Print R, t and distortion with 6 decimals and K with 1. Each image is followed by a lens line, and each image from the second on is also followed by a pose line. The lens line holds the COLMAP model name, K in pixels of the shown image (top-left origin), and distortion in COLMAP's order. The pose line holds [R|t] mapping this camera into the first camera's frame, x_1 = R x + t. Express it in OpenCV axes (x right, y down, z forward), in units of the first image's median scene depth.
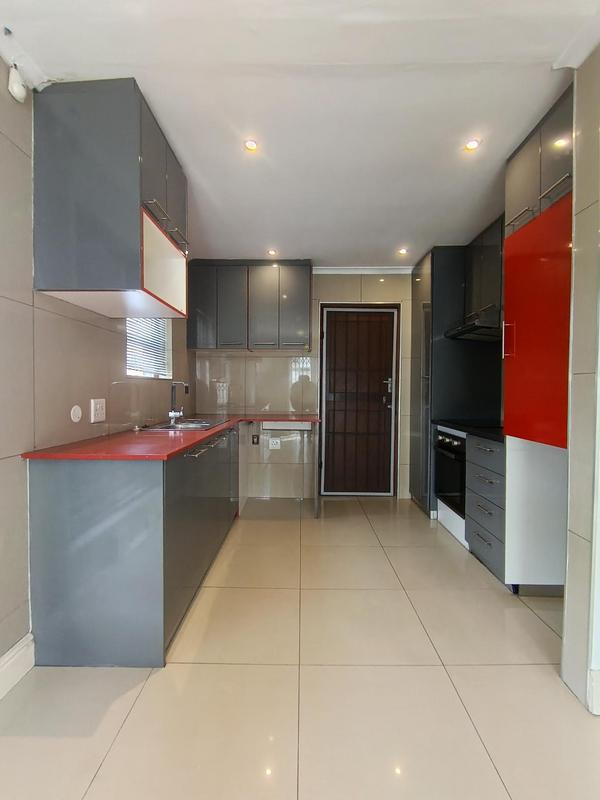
lens RADIAL K [[372.9, 0, 298.6], [0, 372.9, 398.5], [0, 0, 1]] dist [-0.001766, -0.000639]
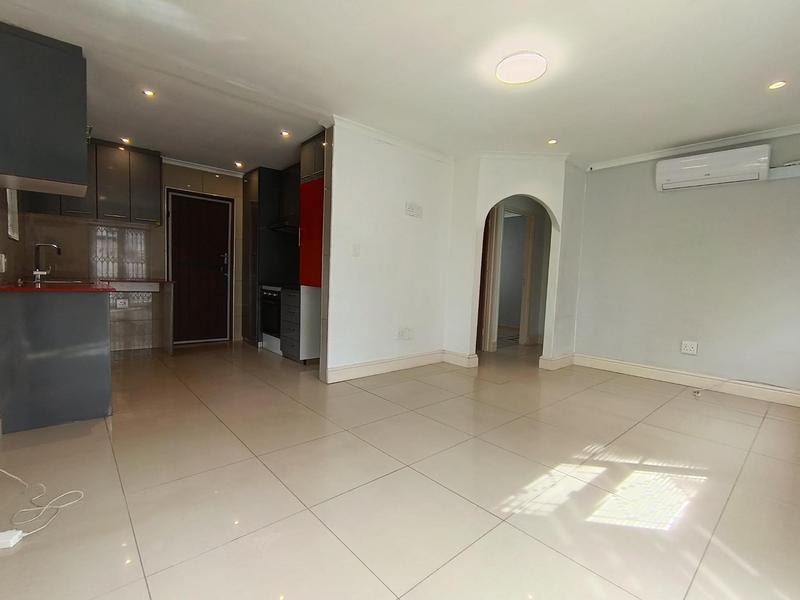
lens RADIAL K [[372.9, 0, 395.7], [0, 372.9, 301.1], [0, 0, 1]] dist [-0.001766, -0.000639]
pose [[0.748159, -0.020440, 0.663205, -0.219632], [-0.017189, 0.998593, 0.050168, 0.045650], [-0.663297, -0.048933, 0.746755, -0.474899]]
